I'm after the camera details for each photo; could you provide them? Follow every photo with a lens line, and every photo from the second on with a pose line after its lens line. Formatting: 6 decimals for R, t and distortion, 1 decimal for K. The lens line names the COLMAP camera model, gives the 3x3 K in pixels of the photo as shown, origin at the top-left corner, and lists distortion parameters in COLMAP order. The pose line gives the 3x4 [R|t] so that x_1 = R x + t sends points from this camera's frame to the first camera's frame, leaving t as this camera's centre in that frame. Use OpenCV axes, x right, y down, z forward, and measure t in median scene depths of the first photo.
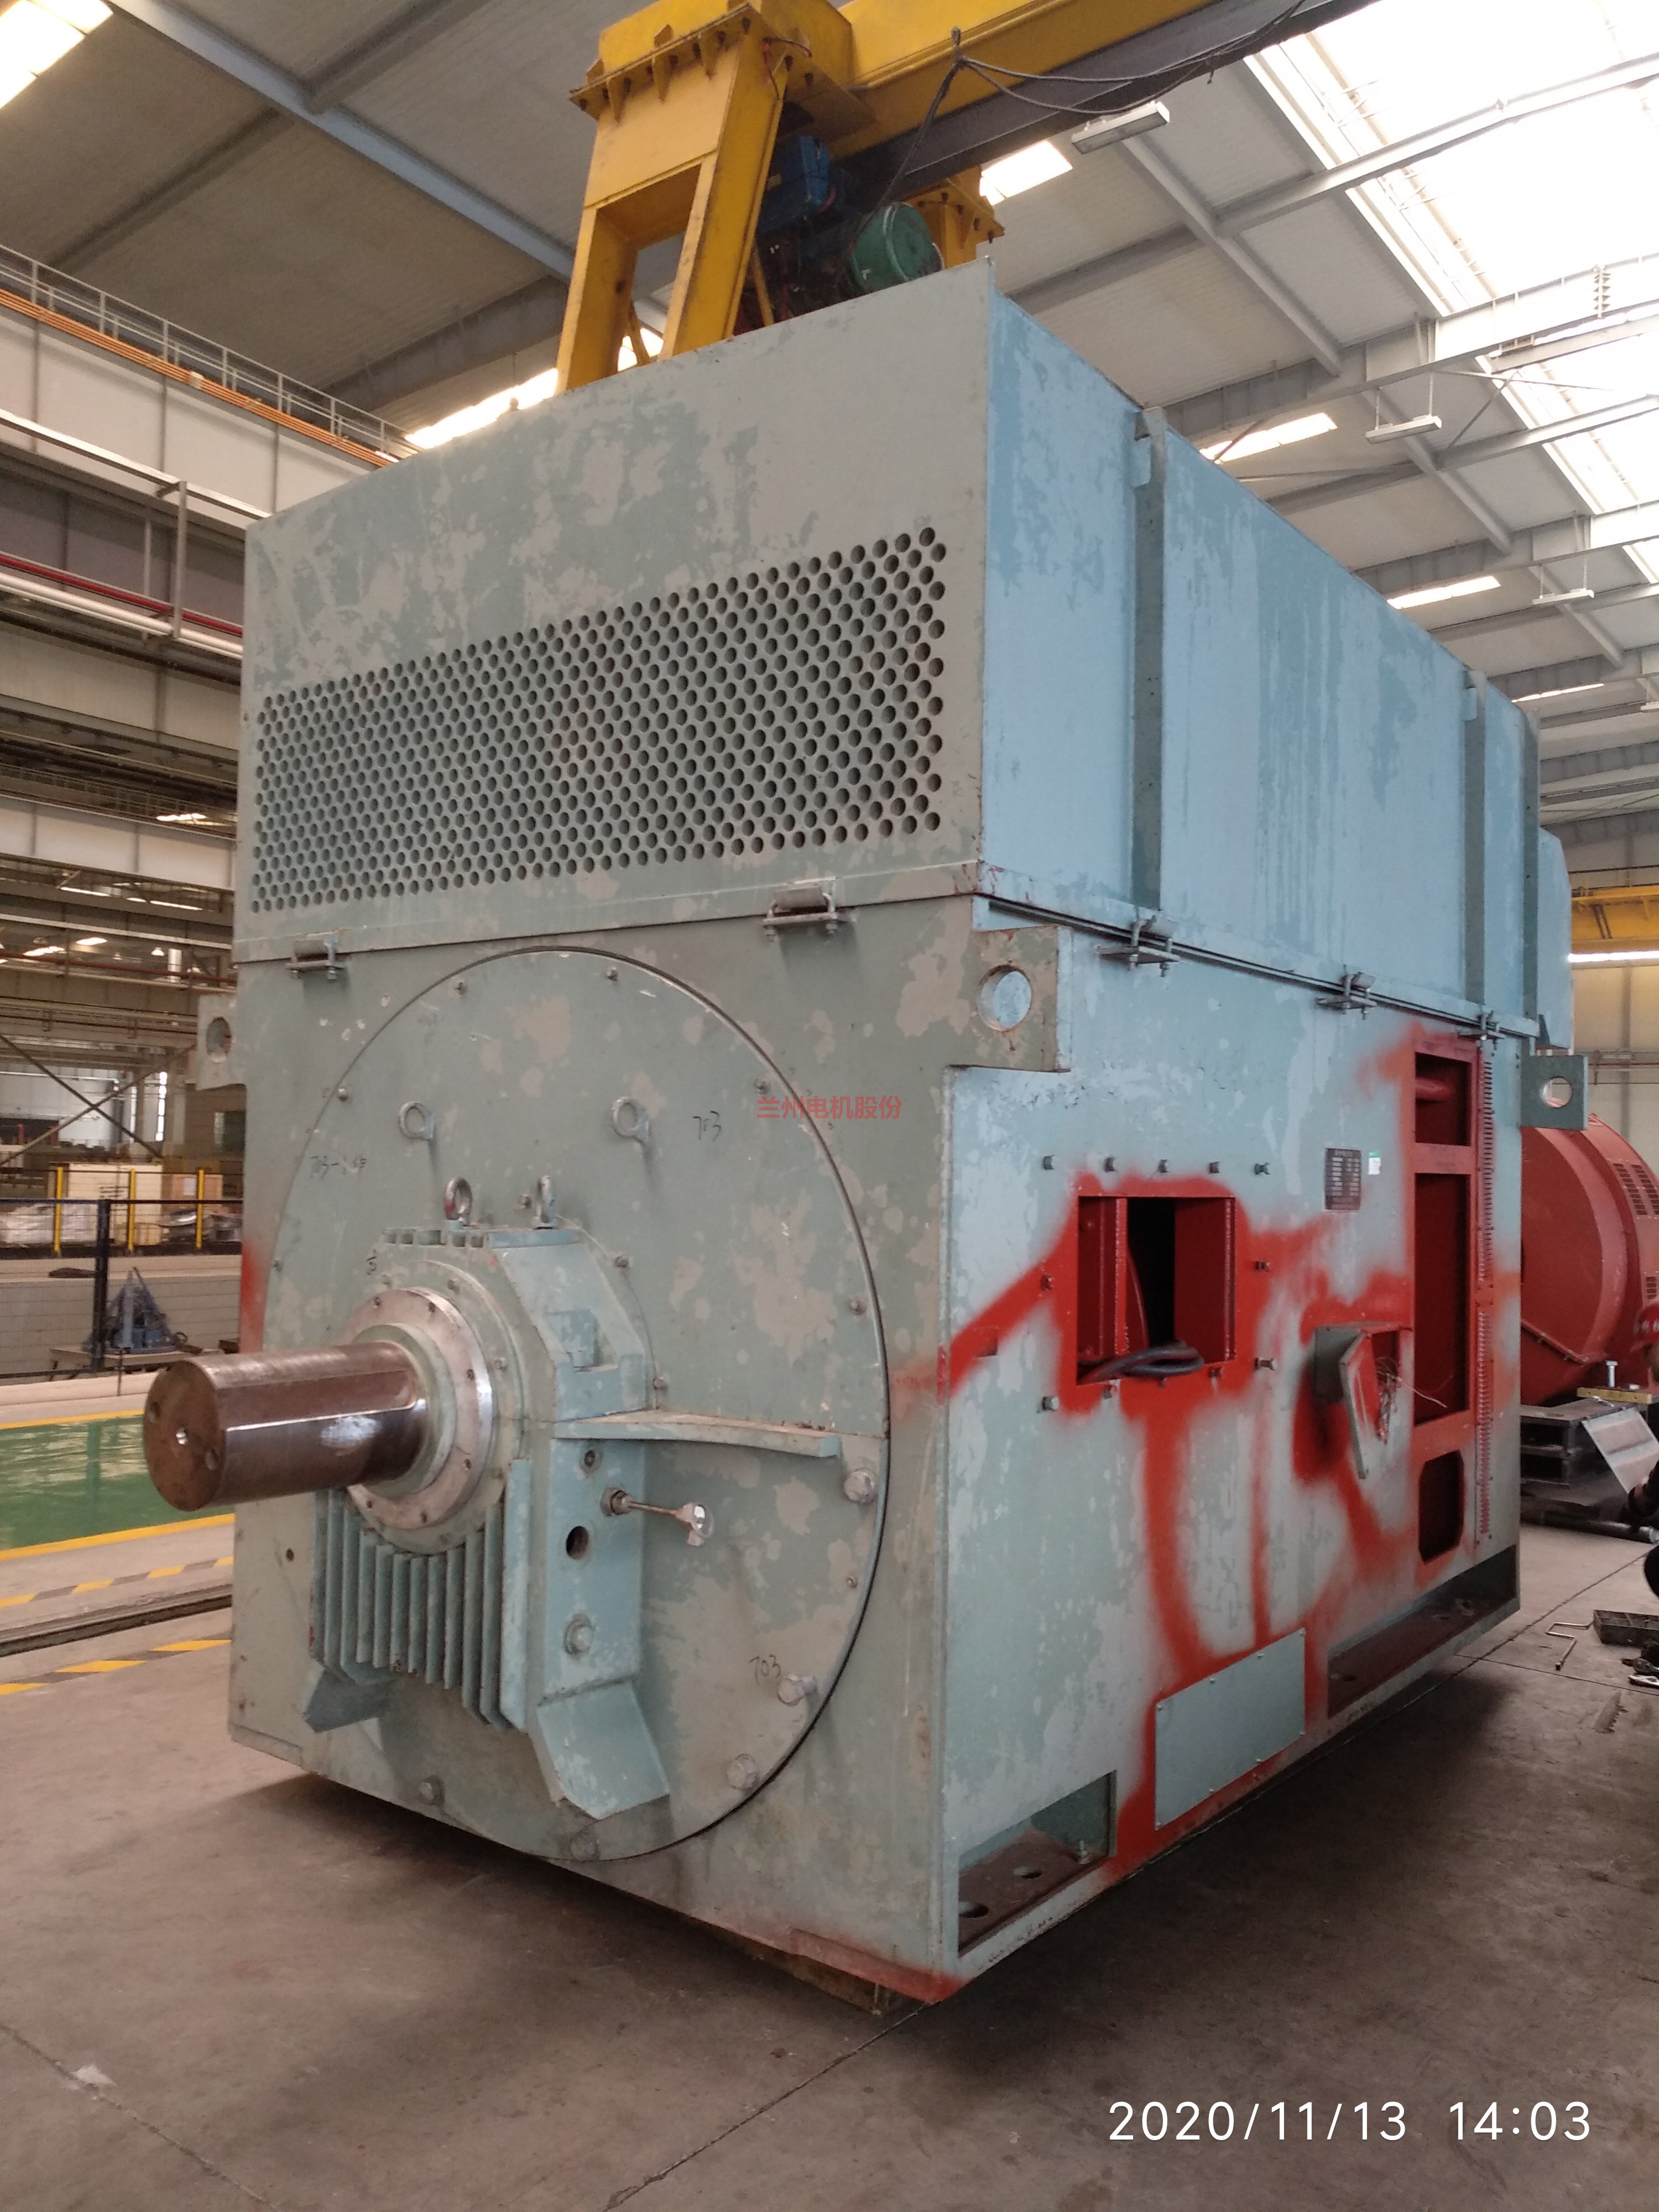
lens RADIAL K [[1706.0, 0, 820.9], [0, 1706.0, 1114.8], [0, 0, 1]] dist [-0.000721, 0.021941]
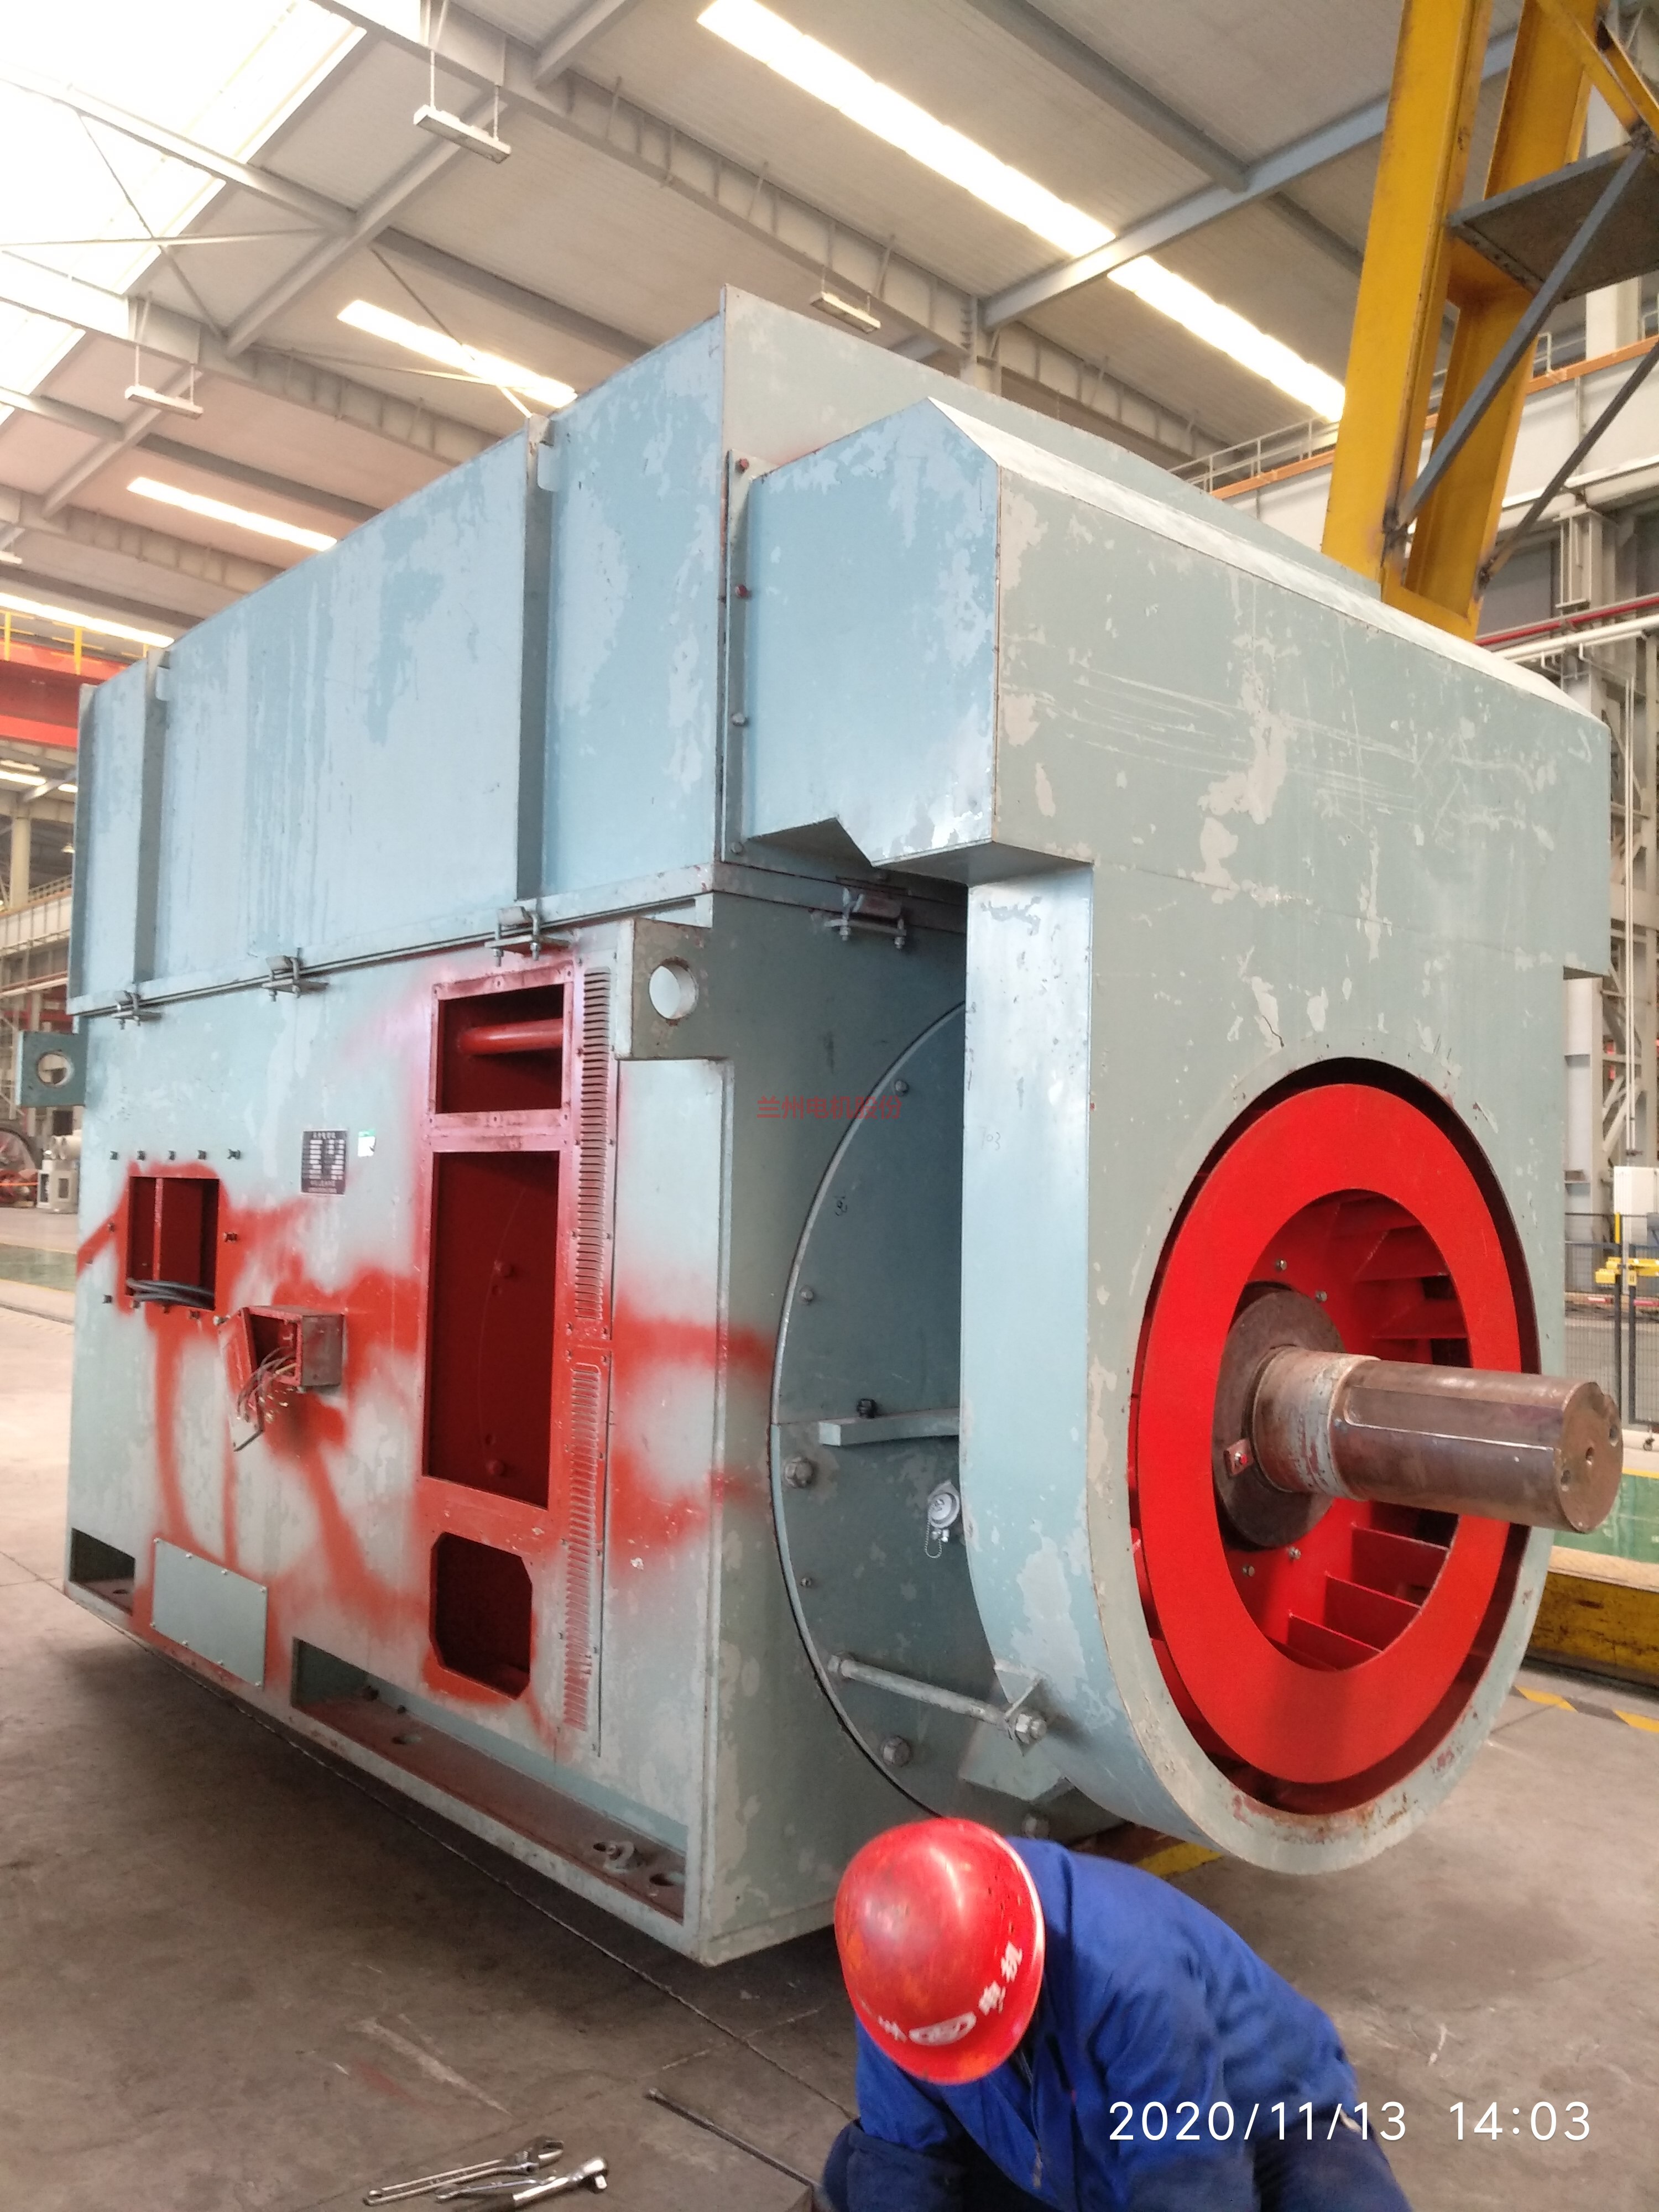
lens RADIAL K [[1706.0, 0, 824.2], [0, 1706.0, 1105.2], [0, 0, 1]] dist [-0.000721, 0.021941]
pose [[-0.192574, -0.062890, -0.979265, 1.350107], [0.017307, 0.997571, -0.067469, 0.085380], [0.981130, -0.029941, -0.191018, 1.648271]]
